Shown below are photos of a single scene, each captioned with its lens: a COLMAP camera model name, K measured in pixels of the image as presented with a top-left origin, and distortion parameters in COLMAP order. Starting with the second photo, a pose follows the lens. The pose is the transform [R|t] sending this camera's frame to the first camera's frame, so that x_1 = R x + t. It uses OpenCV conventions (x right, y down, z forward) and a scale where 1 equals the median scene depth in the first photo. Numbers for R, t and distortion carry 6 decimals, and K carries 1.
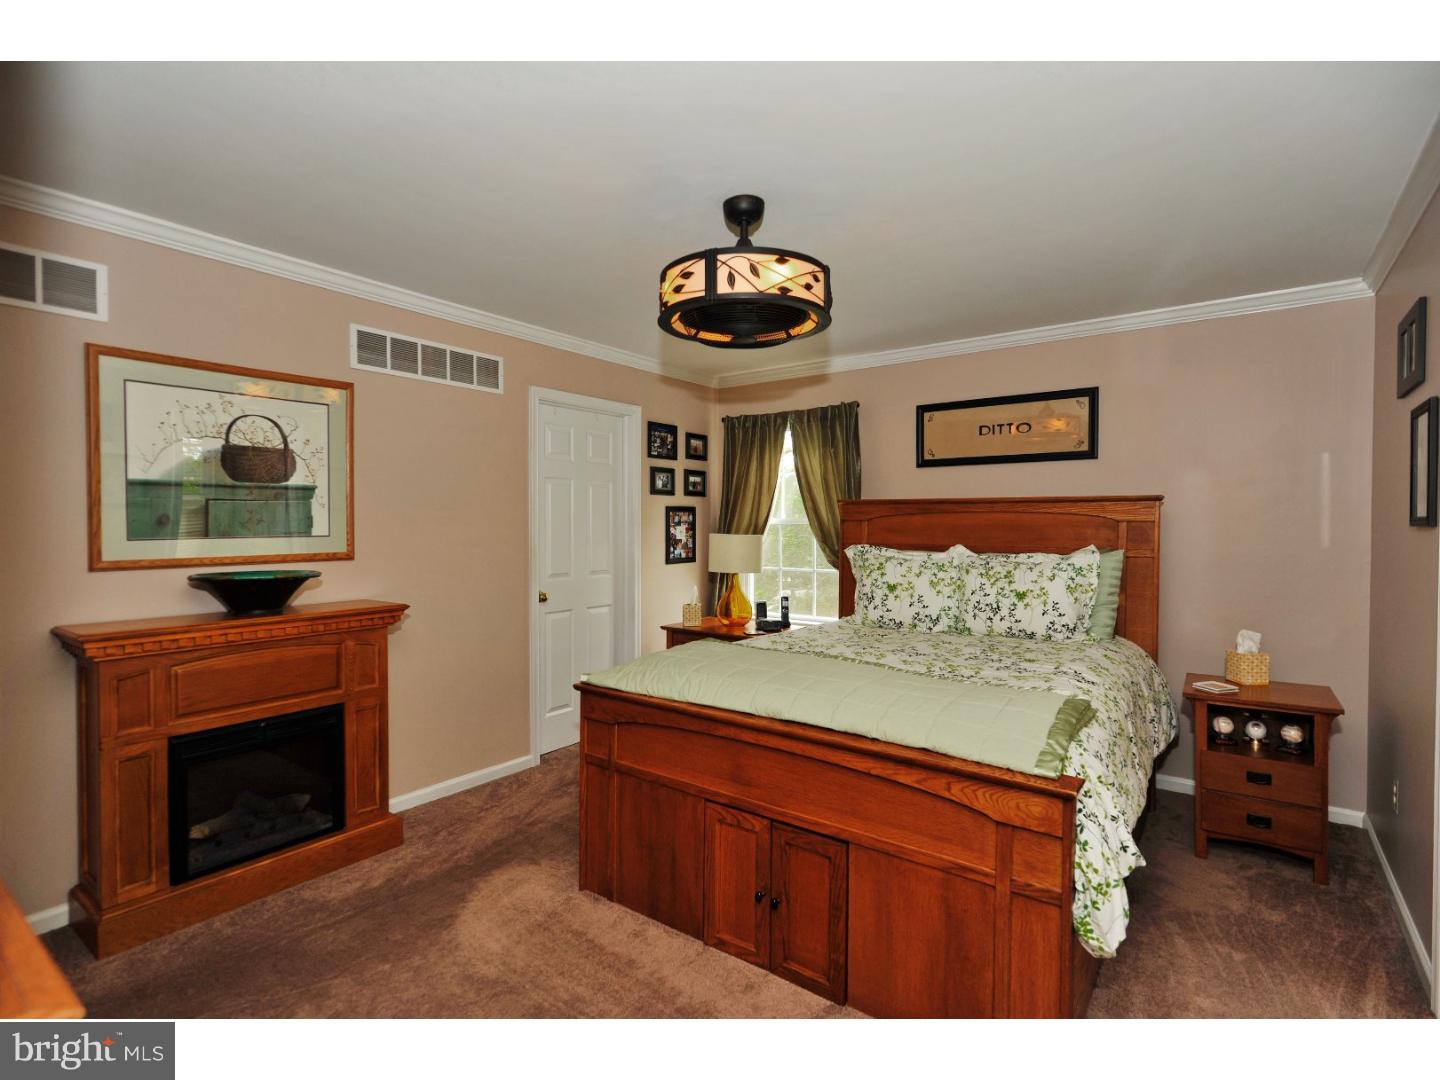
lens RADIAL K [[719.4, 0, 714.6], [0, 719.4, 517.2], [0, 0, 1]] dist [0.023029, 0.000130]
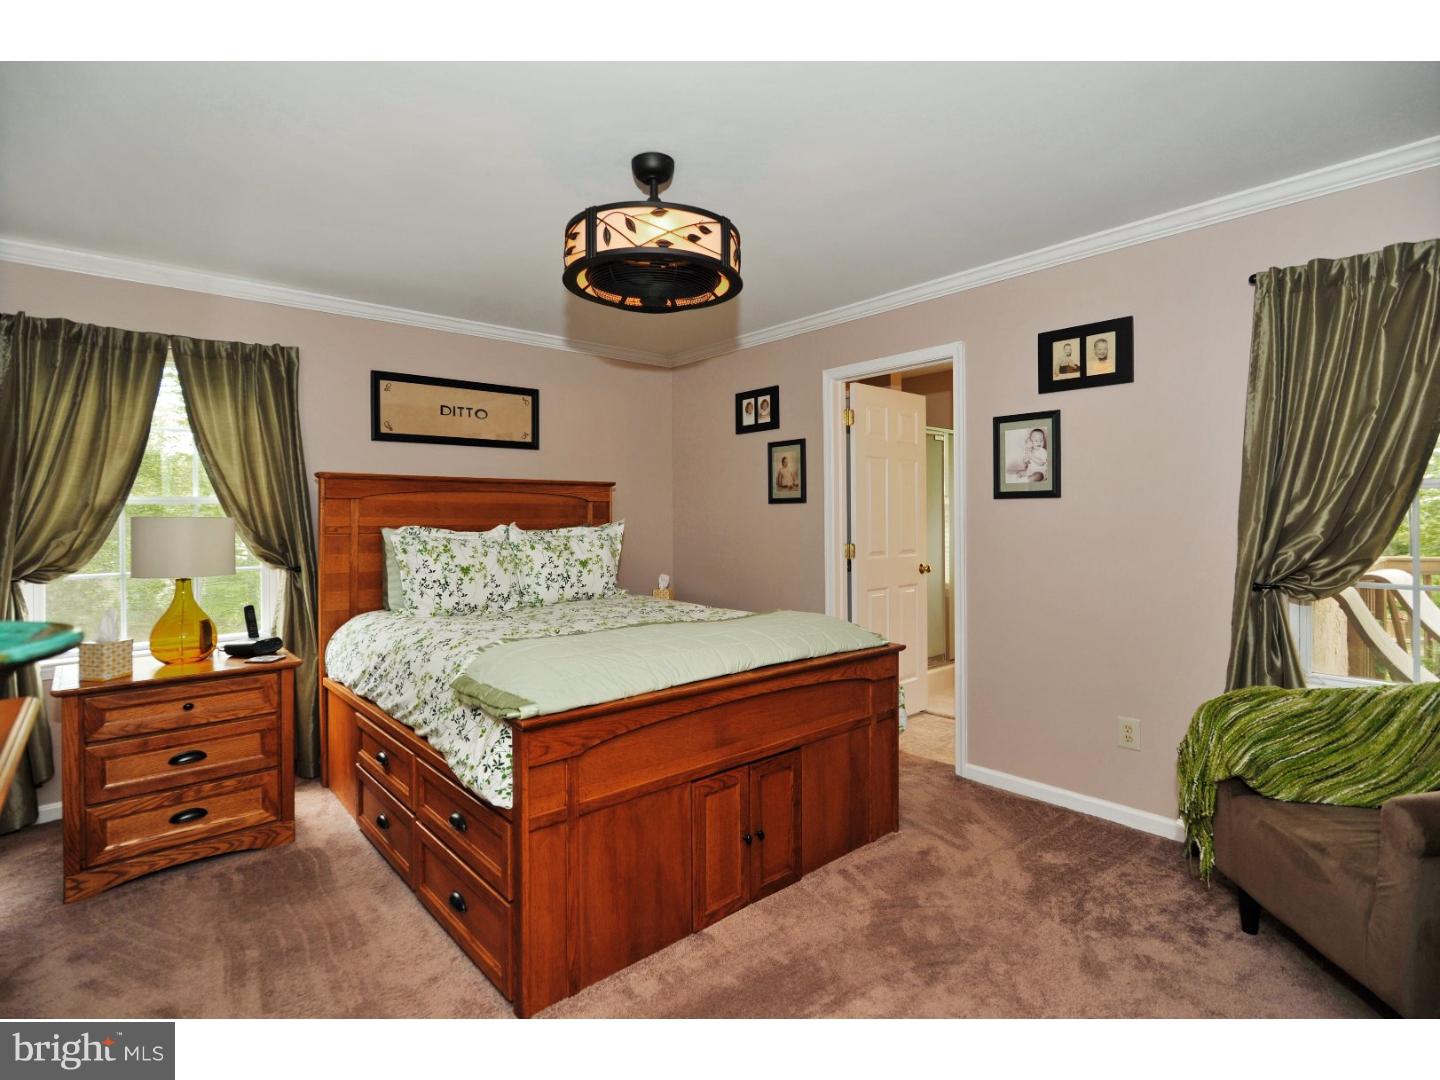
lens RADIAL K [[725.6, 0, 716.5], [0, 725.6, 500.2], [0, 0, 1]] dist [0.014120, -0.000020]
pose [[0.193176, 0.017540, 0.981007, -0.630465], [0.001023, 0.999836, -0.018078, 0.025675], [-0.981164, 0.004496, 0.193126, 0.519096]]
